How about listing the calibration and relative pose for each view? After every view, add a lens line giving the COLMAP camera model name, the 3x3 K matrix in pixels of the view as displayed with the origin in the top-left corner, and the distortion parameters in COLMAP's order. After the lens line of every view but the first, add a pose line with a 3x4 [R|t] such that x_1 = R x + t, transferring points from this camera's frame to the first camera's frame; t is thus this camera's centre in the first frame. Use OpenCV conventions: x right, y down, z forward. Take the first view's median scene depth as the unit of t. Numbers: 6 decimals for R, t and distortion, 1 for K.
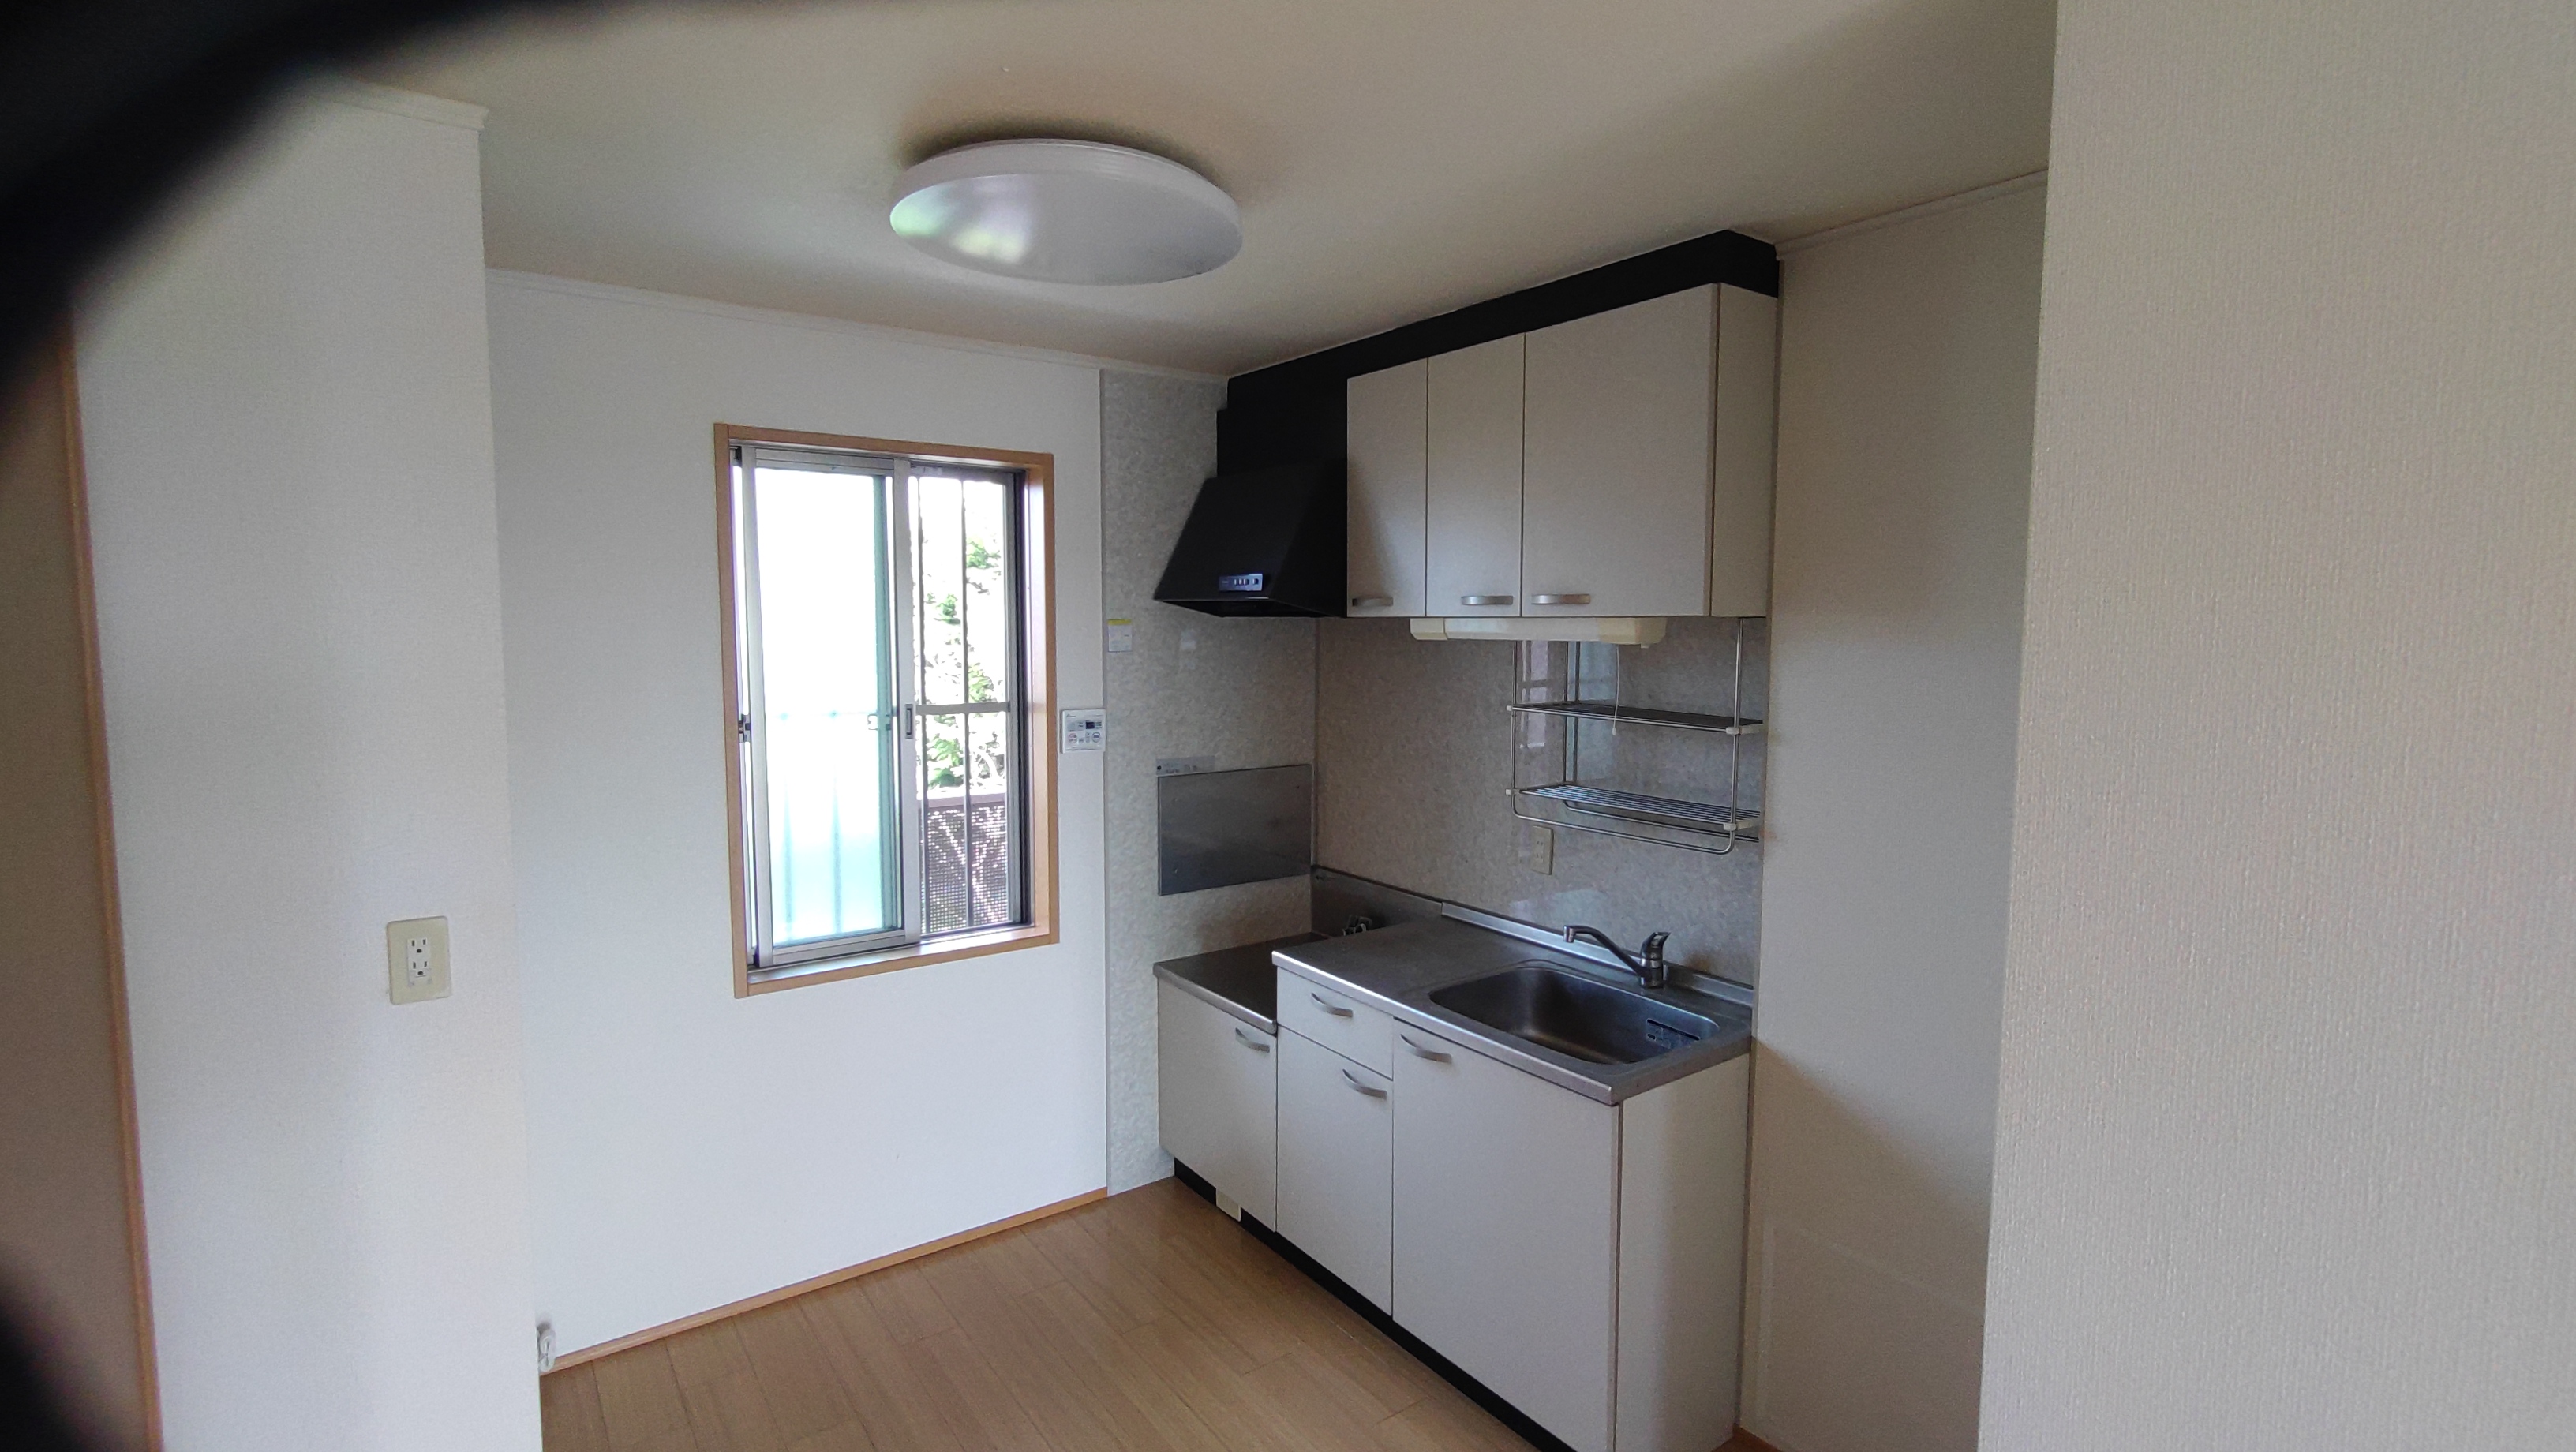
lens RADIAL K [[1178.3, 0, 1295.6], [0, 1178.3, 717.7], [0, 0, 1]] dist [-0.019445, -0.000474]
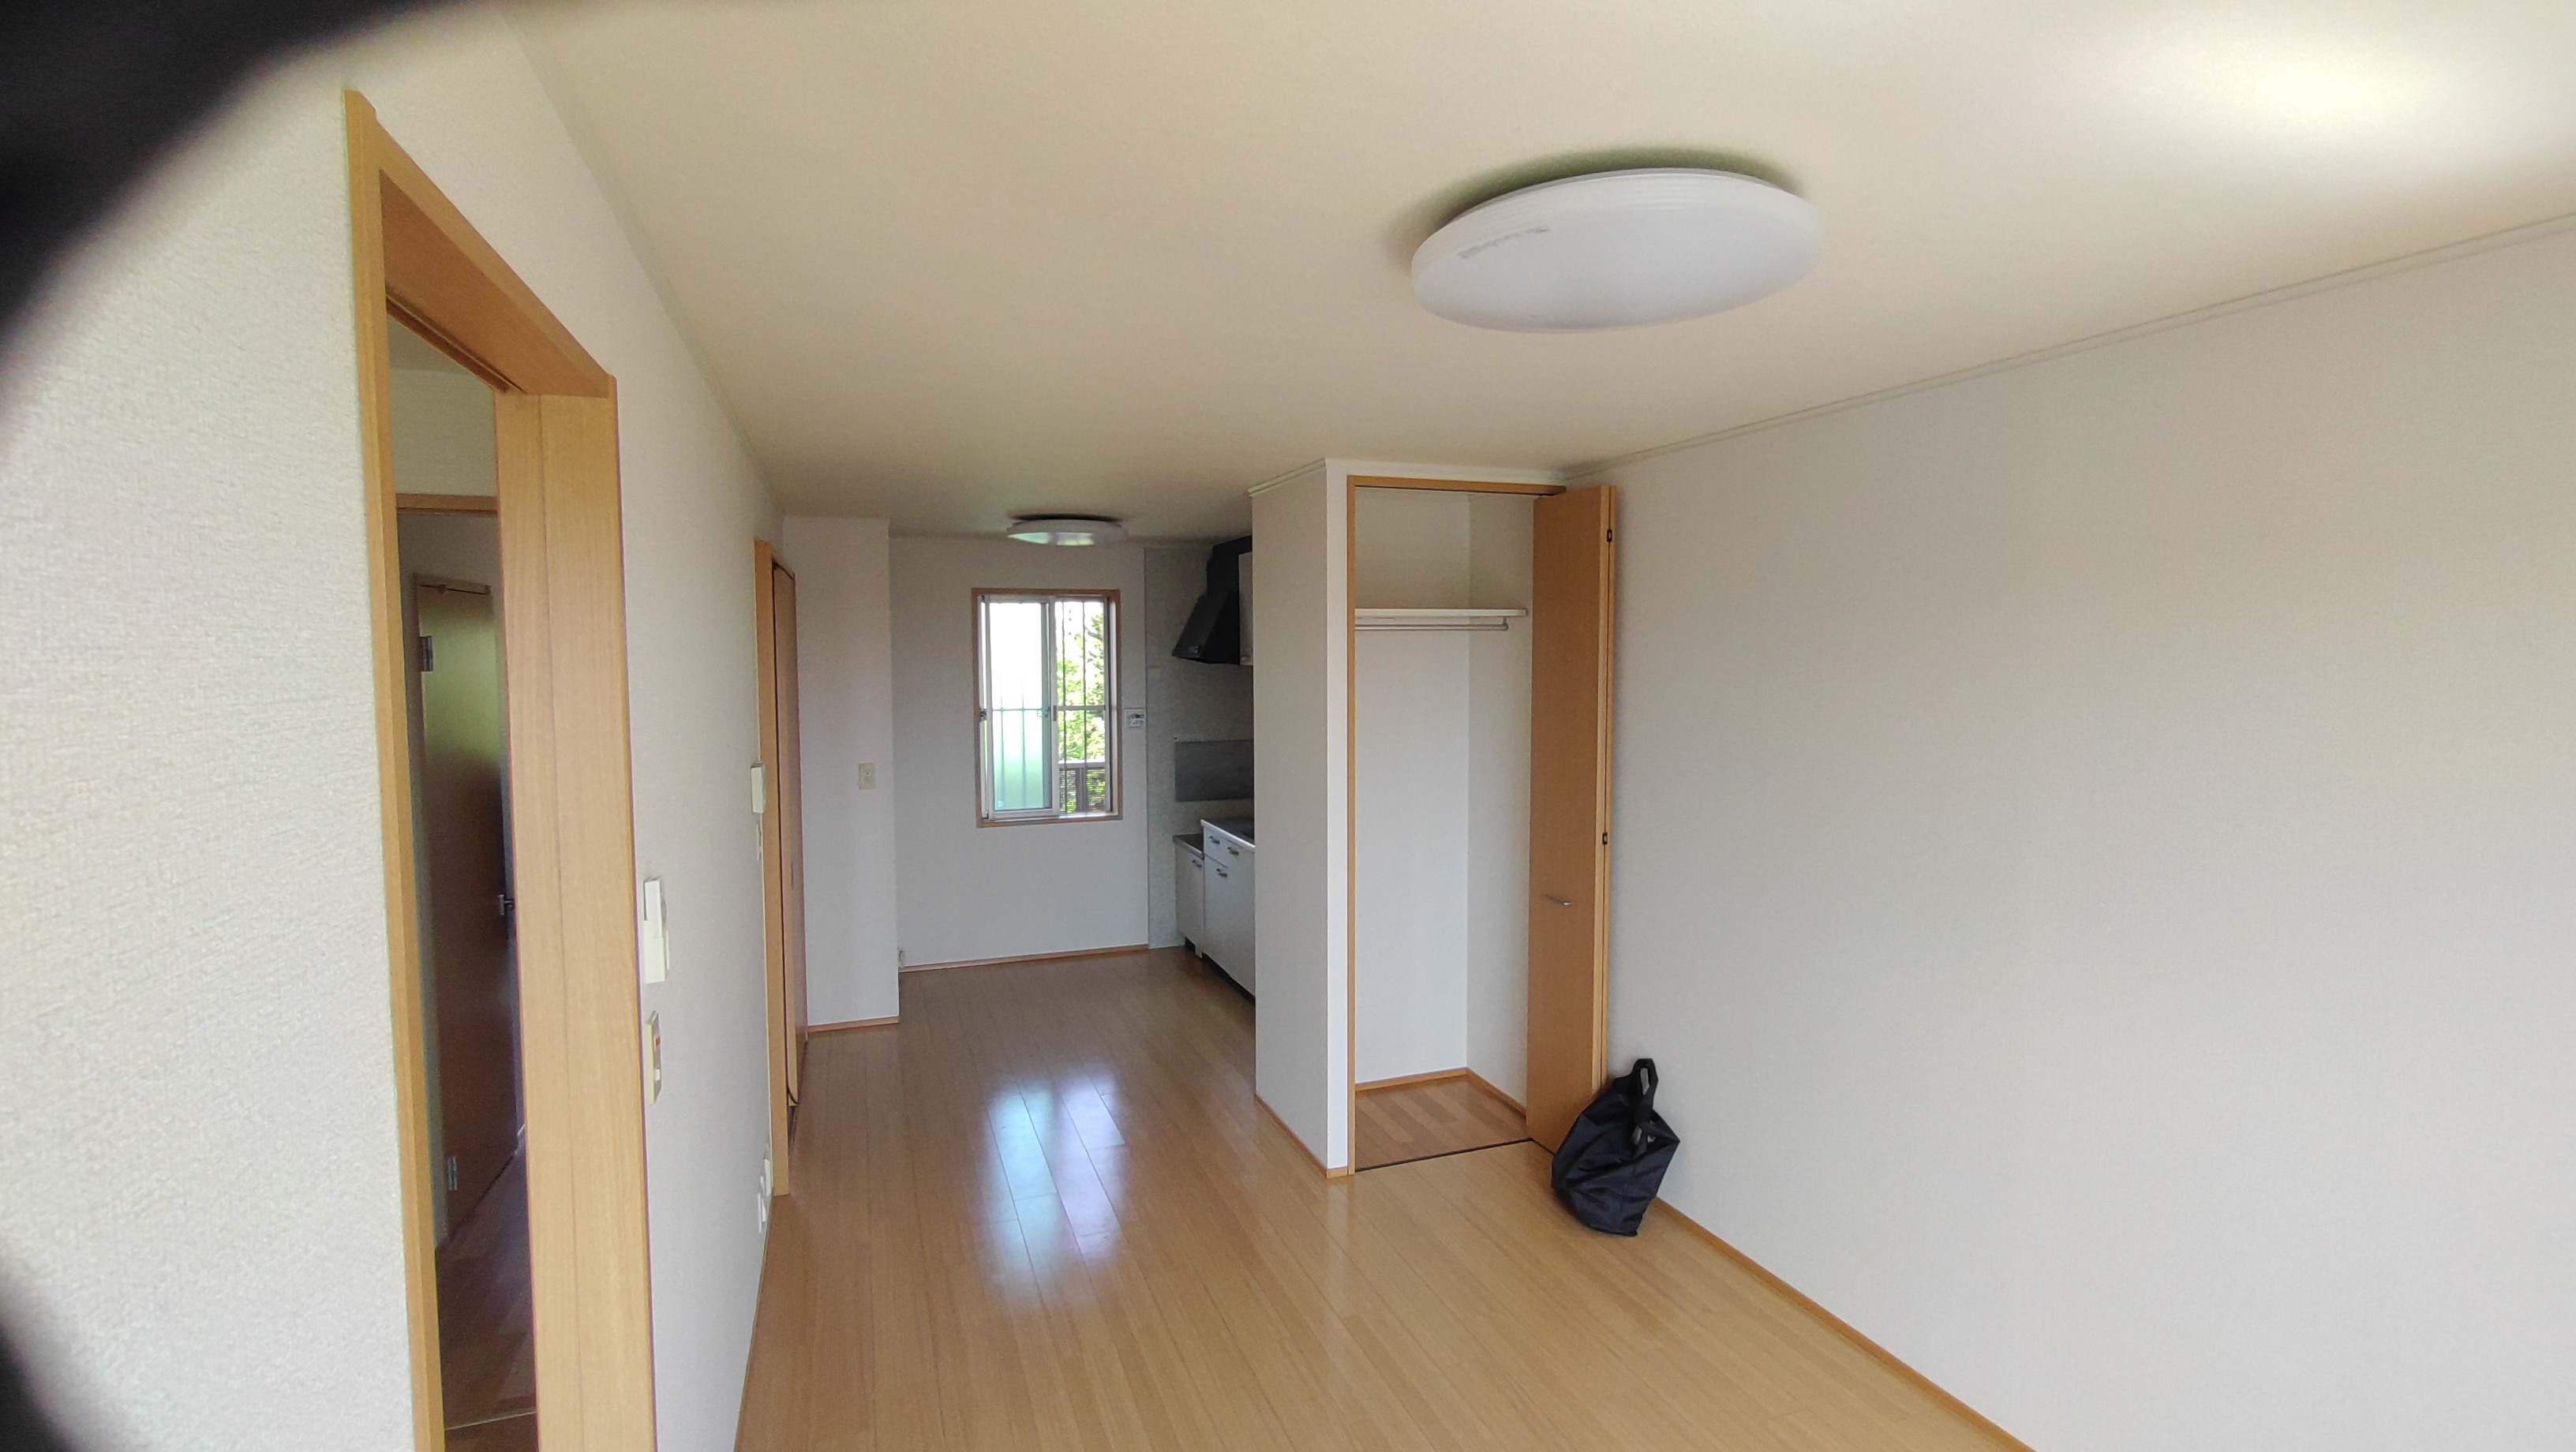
lens RADIAL K [[1178.3, 0, 1282.7], [0, 1178.3, 718.2], [0, 0, 1]] dist [-0.019445, -0.000474]
pose [[0.962932, 0.014294, -0.269365, 0.648864], [-0.016970, 0.999827, -0.007612, 0.021319], [0.269210, 0.011901, 0.963008, -0.967924]]
